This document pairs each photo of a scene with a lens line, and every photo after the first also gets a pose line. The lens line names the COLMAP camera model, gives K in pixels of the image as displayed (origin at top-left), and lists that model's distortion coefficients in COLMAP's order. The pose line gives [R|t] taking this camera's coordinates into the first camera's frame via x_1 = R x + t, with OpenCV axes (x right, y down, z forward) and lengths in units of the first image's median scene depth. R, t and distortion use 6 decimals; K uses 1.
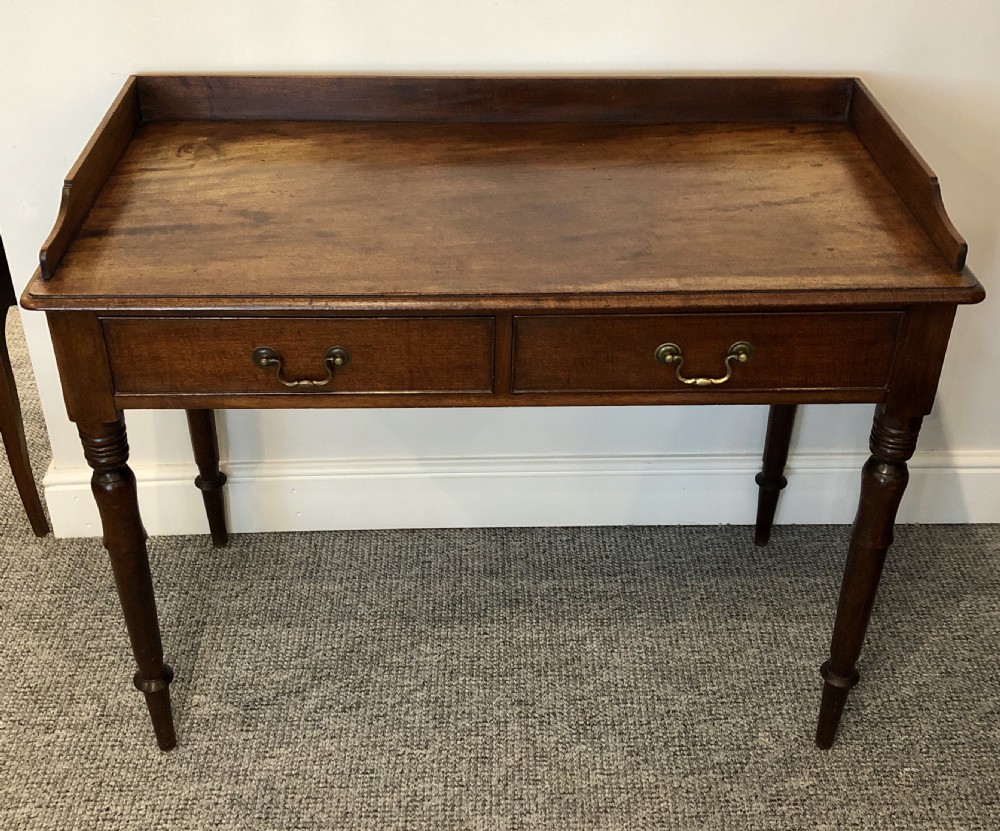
lens RADIAL K [[1197.9, 0, 499.2], [0, 1197.9, 380.8], [0, 0, 1]] dist [0.039811, 0.000000]
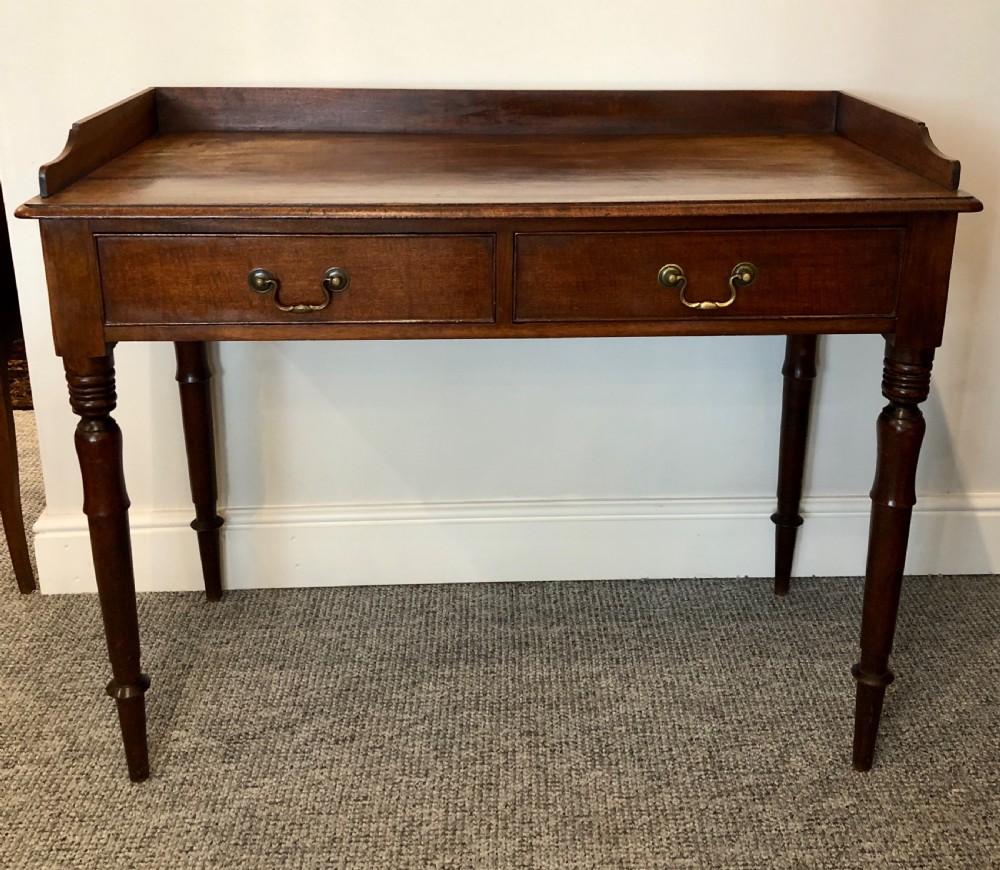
lens RADIAL K [[1148.8, 0, 534.6], [0, 1148.8, 347.3], [0, 0, 1]] dist [0.030290, 0.000000]
pose [[0.999843, -0.008129, 0.015758, 0.010372], [0.011787, 0.968635, -0.248206, 0.216595], [-0.013246, 0.248353, 0.968579, 0.079028]]
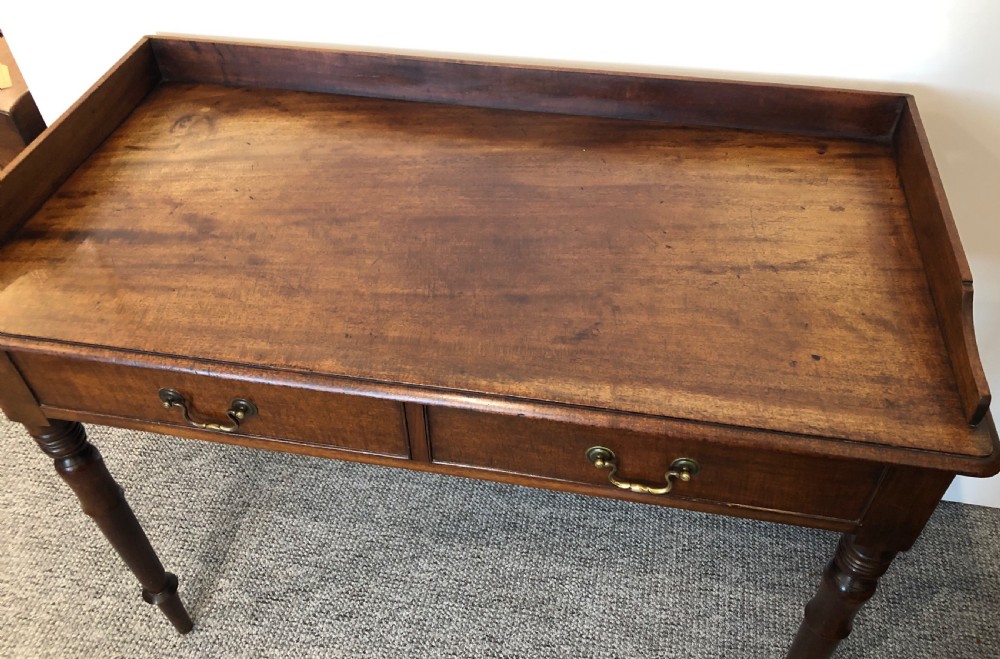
lens RADIAL K [[815.9, 0, 515.1], [0, 815.9, 307.0], [0, 0, 1]] dist [-0.006548, 0.039489]
pose [[0.980156, 0.122837, -0.155581, 0.128378], [-0.092745, 0.977830, 0.187744, -0.187854], [0.175193, -0.169589, 0.969818, 0.351687]]
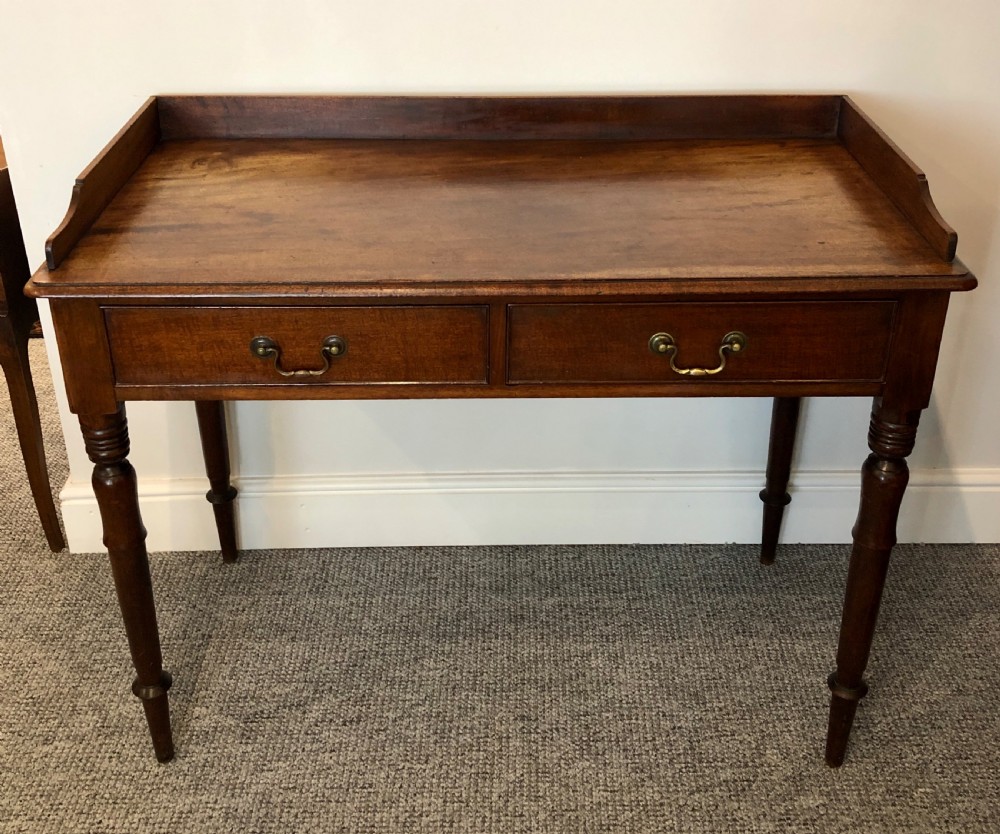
lens RADIAL K [[1126.1, 0, 497.9], [0, 1126.1, 318.4], [0, 0, 1]] dist [0.027060, 0.000000]
pose [[0.999697, -0.001104, -0.024584, 0.021558], [-0.001702, 0.993498, -0.113835, 0.051780], [0.024549, 0.113843, 0.993195, 0.044559]]
